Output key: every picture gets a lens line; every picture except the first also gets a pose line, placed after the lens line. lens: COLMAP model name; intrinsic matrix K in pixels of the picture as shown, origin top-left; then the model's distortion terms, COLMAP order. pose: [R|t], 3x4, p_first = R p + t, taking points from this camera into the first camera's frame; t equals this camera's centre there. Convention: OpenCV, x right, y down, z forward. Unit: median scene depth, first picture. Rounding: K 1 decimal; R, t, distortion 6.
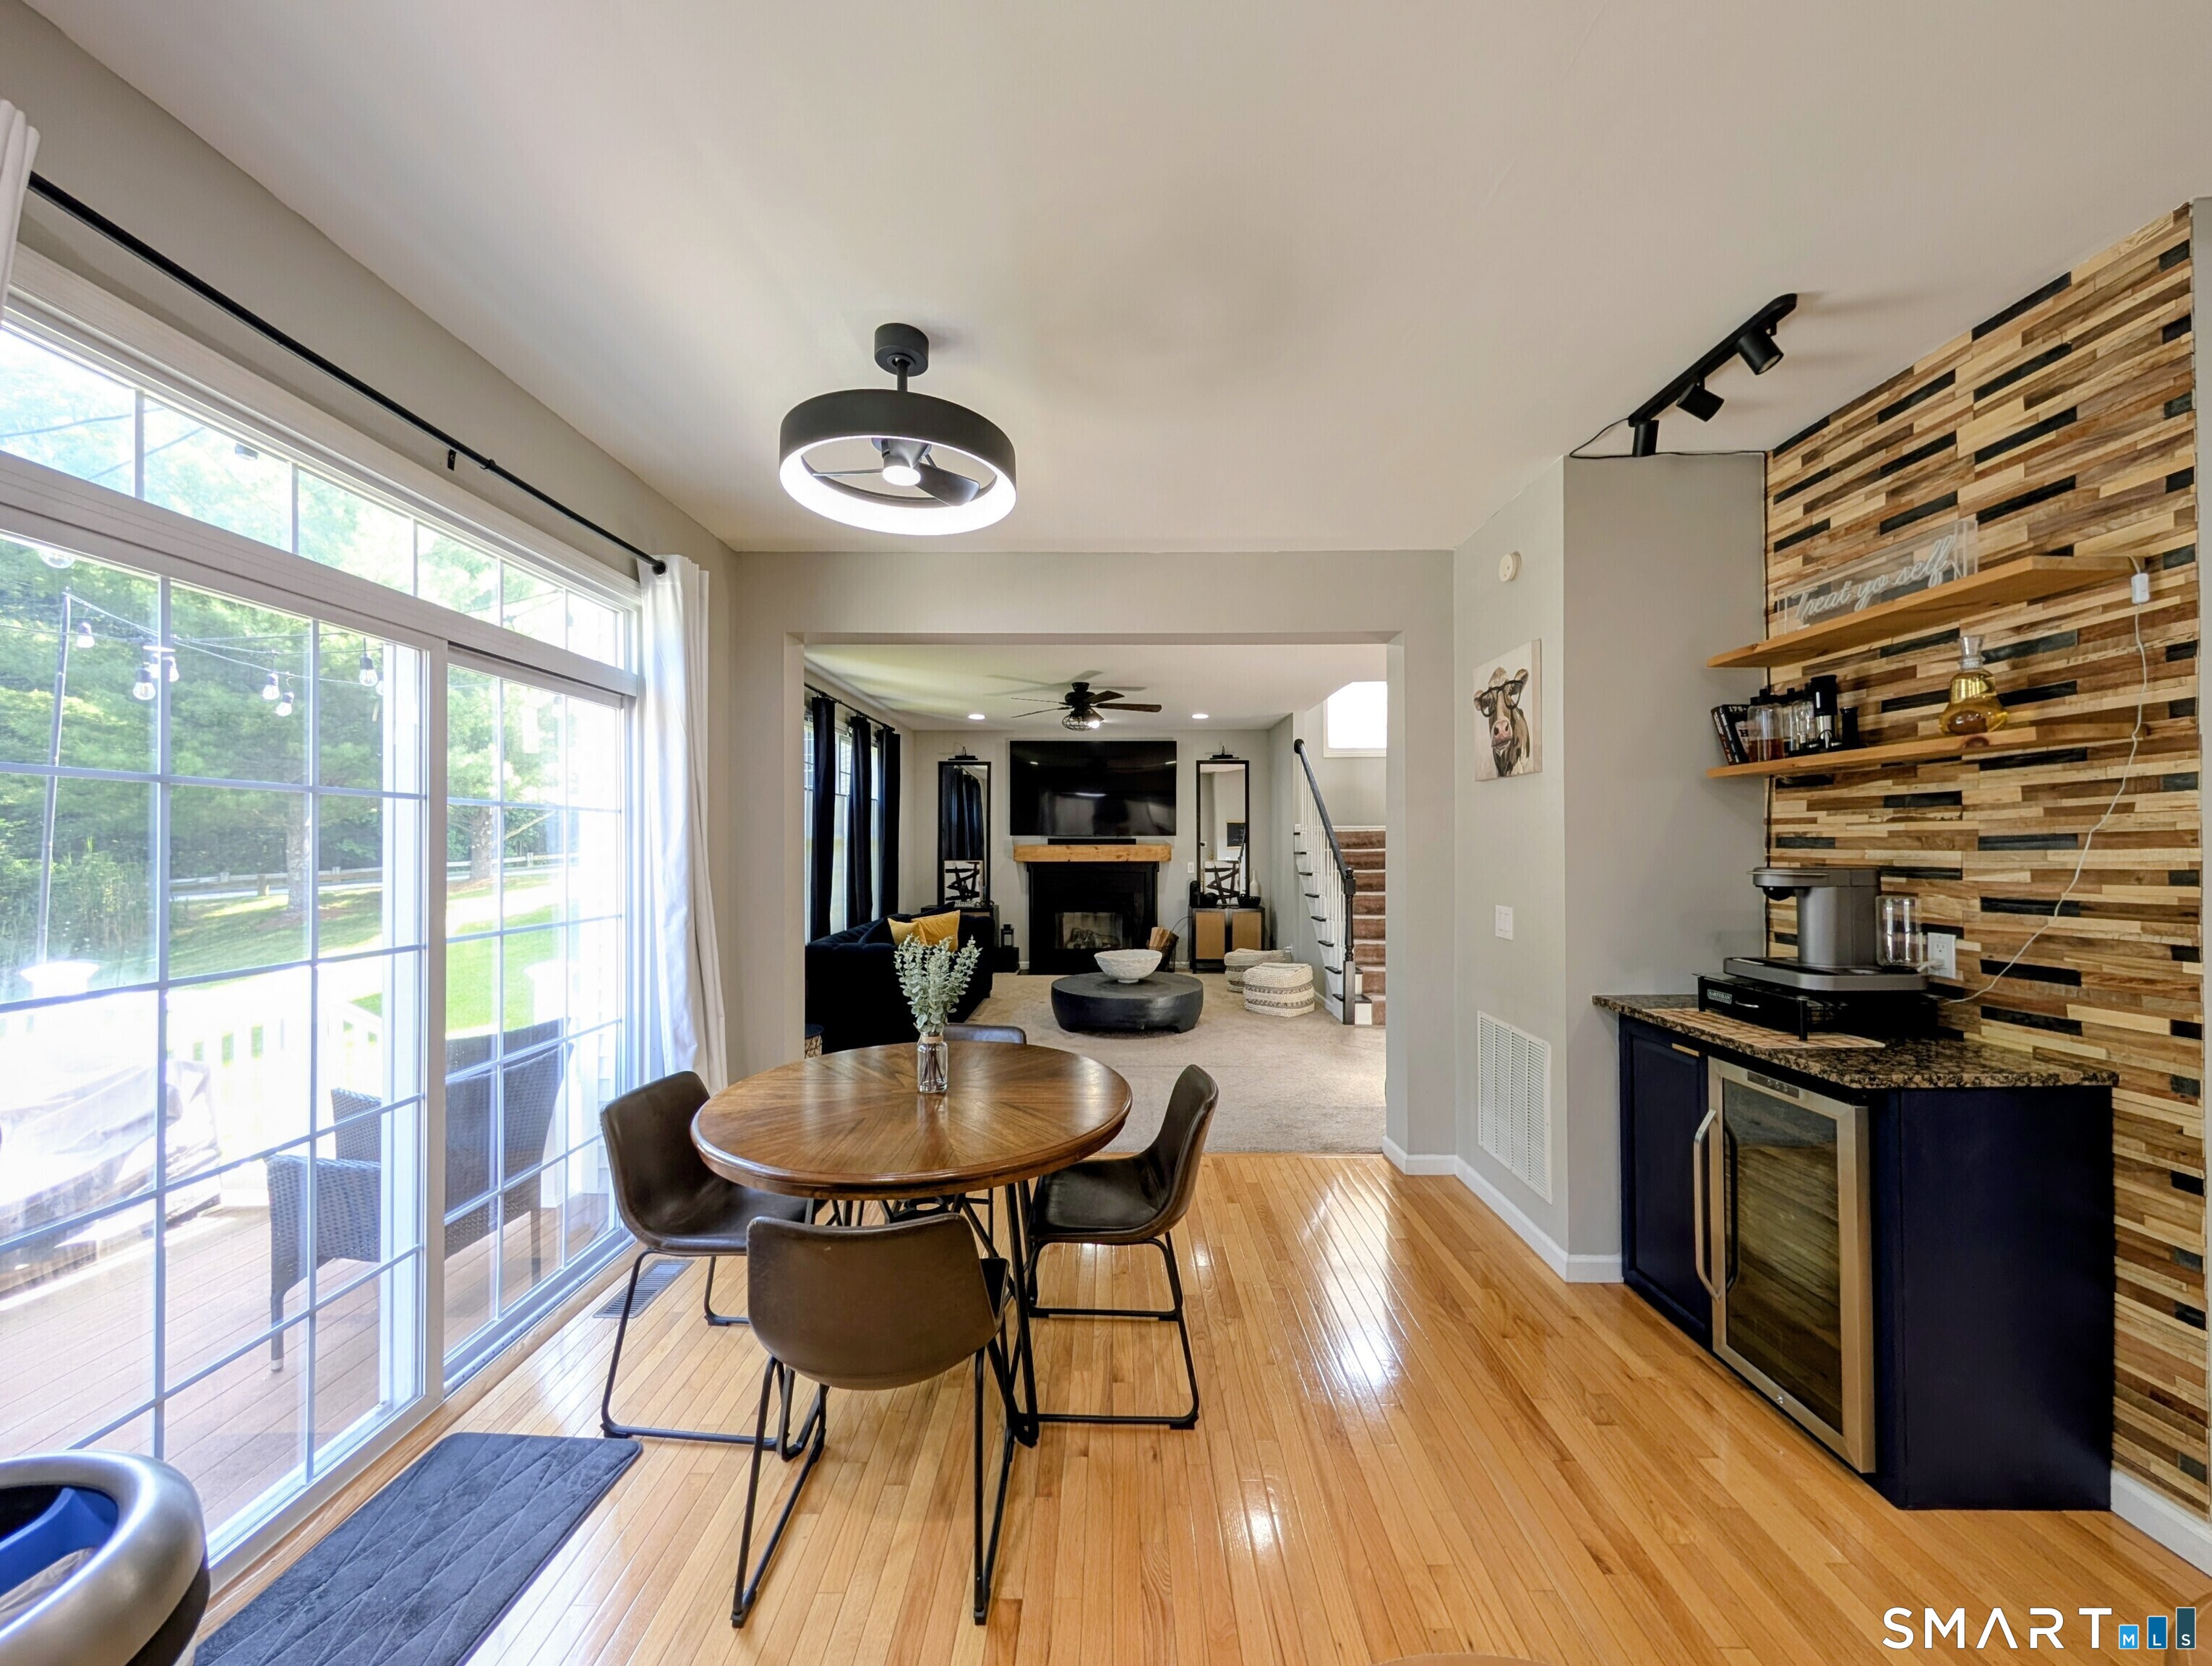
lens RADIAL K [[802.2, 0, 1097.4], [0, 802.2, 837.8], [0, 0, 1]] dist [0.000542, -0.000144]
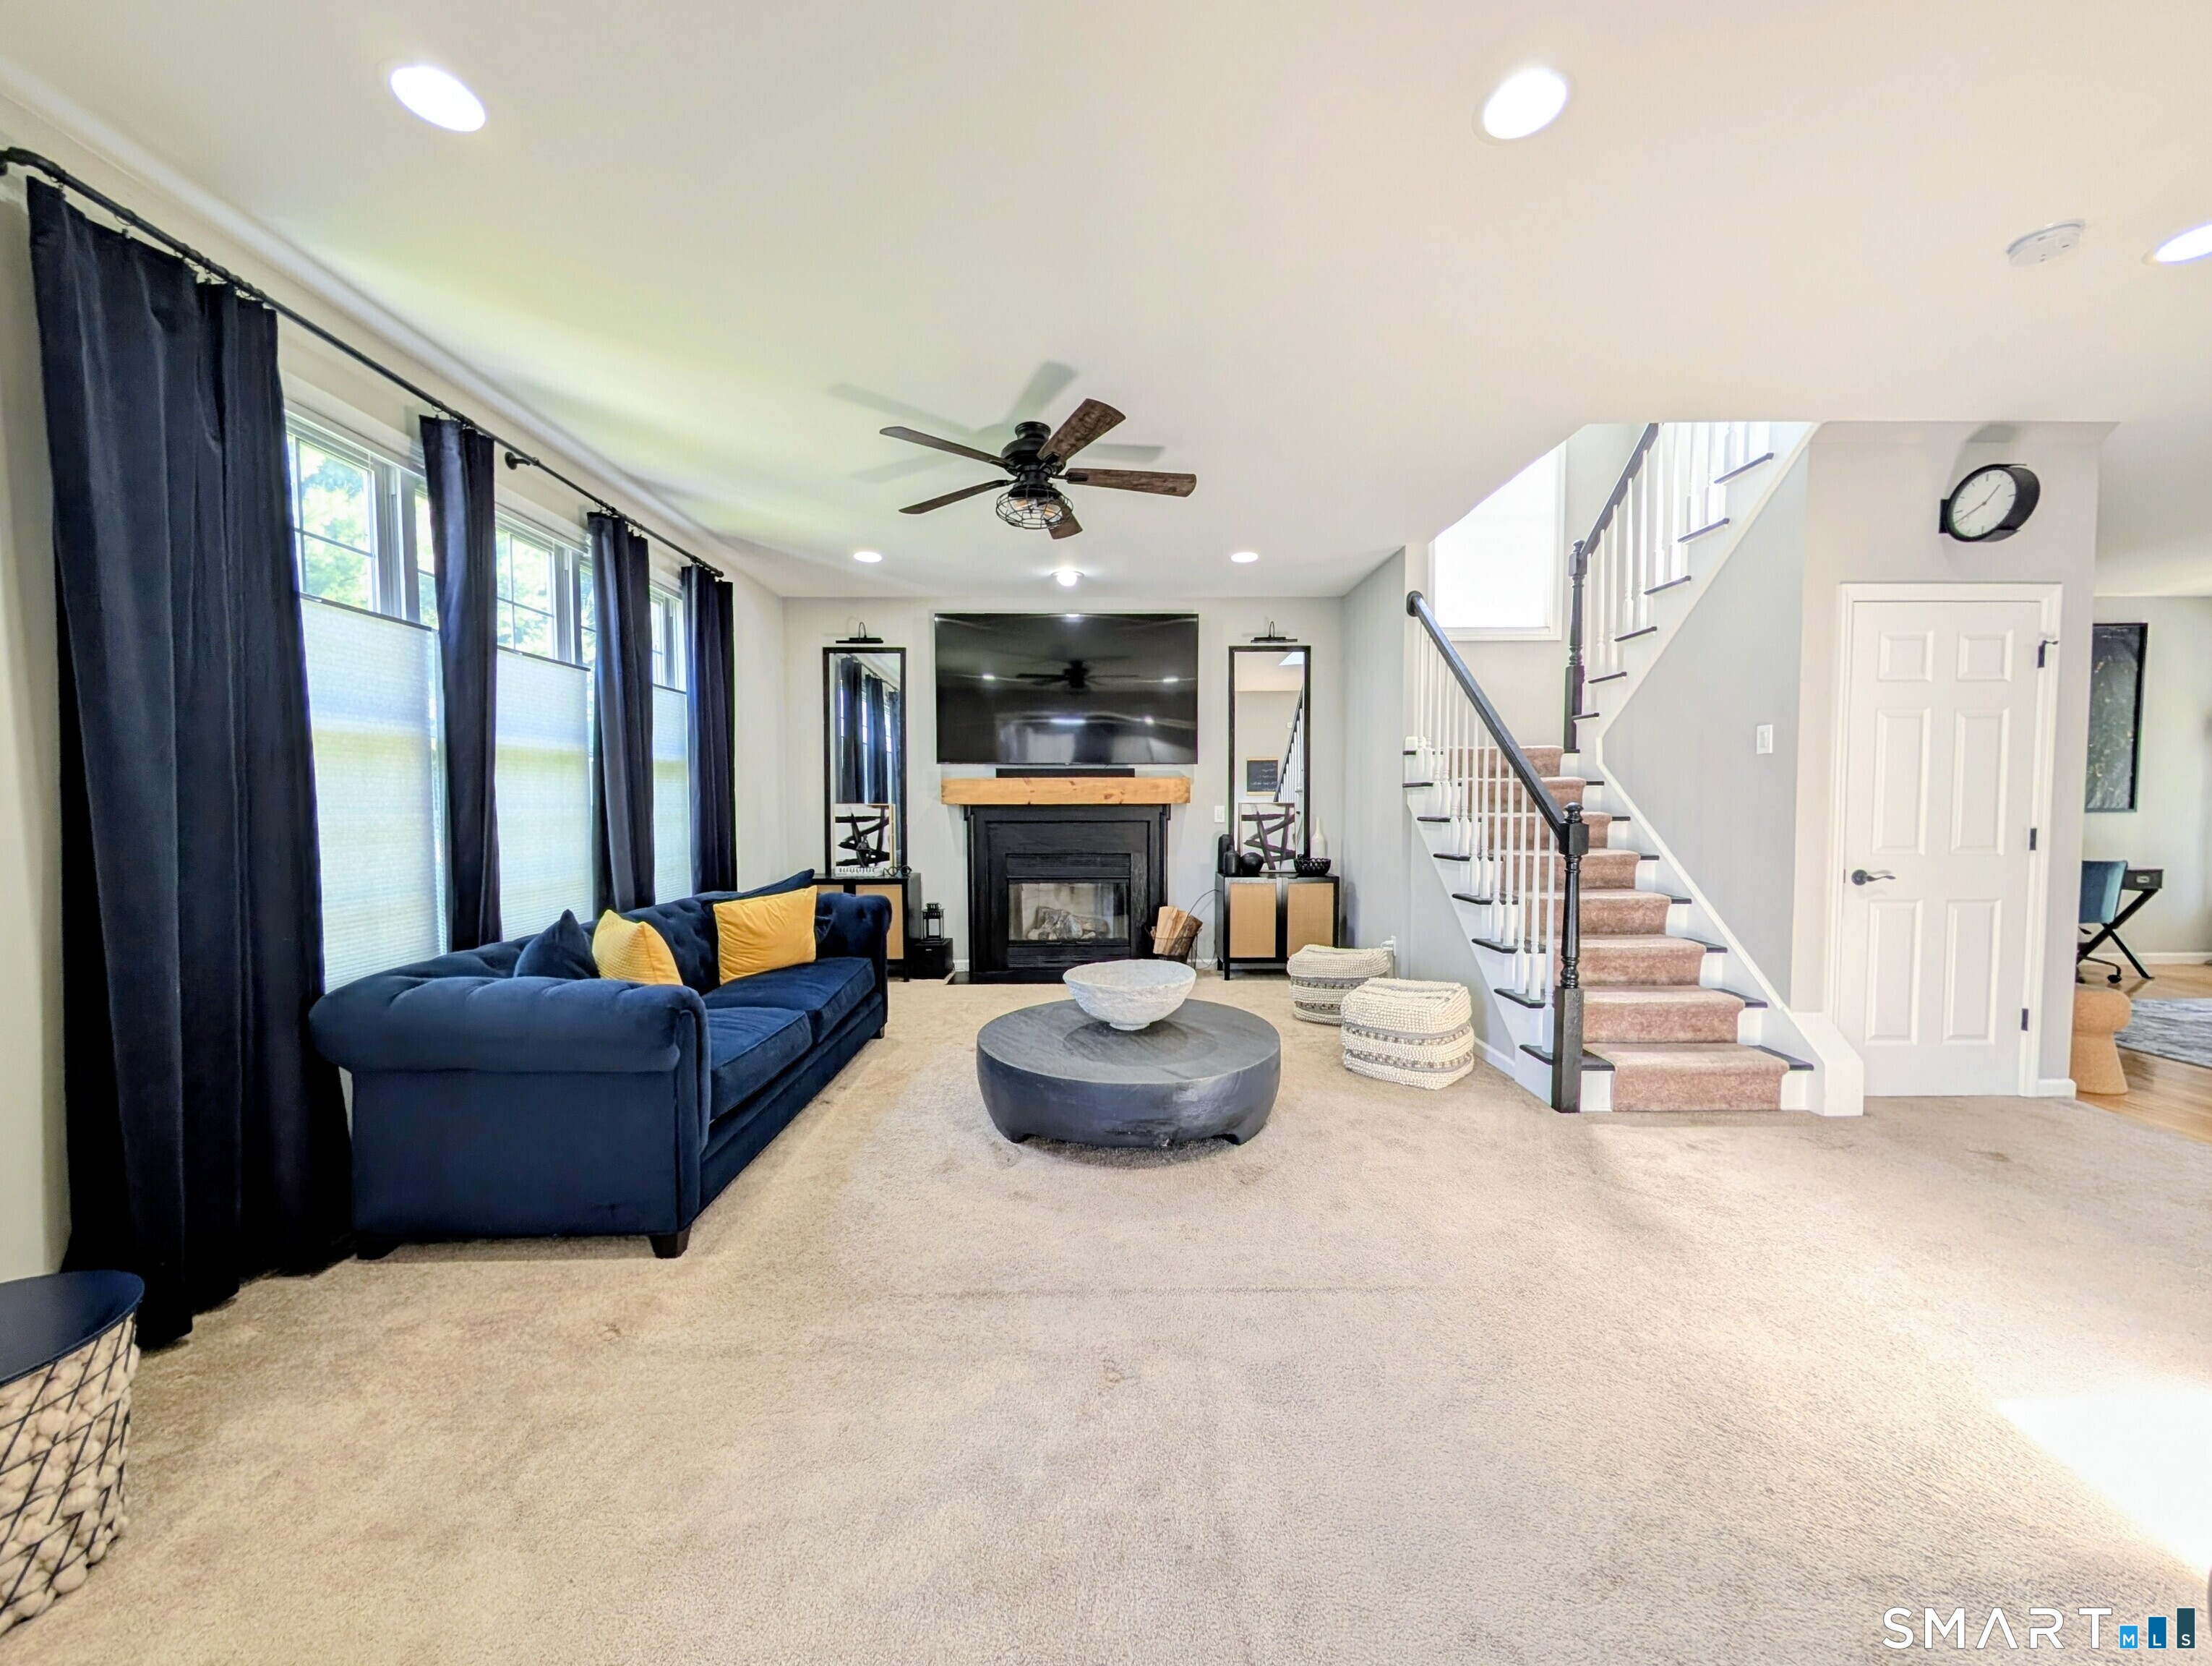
lens RADIAL K [[802.2, 0, 1097.4], [0, 802.2, 837.8], [0, 0, 1]] dist [0.000542, -0.000144]
pose [[0.999886, -0.002814, 0.014807, 0.009081], [0.002118, 0.998902, 0.046798, 0.026311], [-0.014922, -0.046761, 0.998795, 0.363781]]
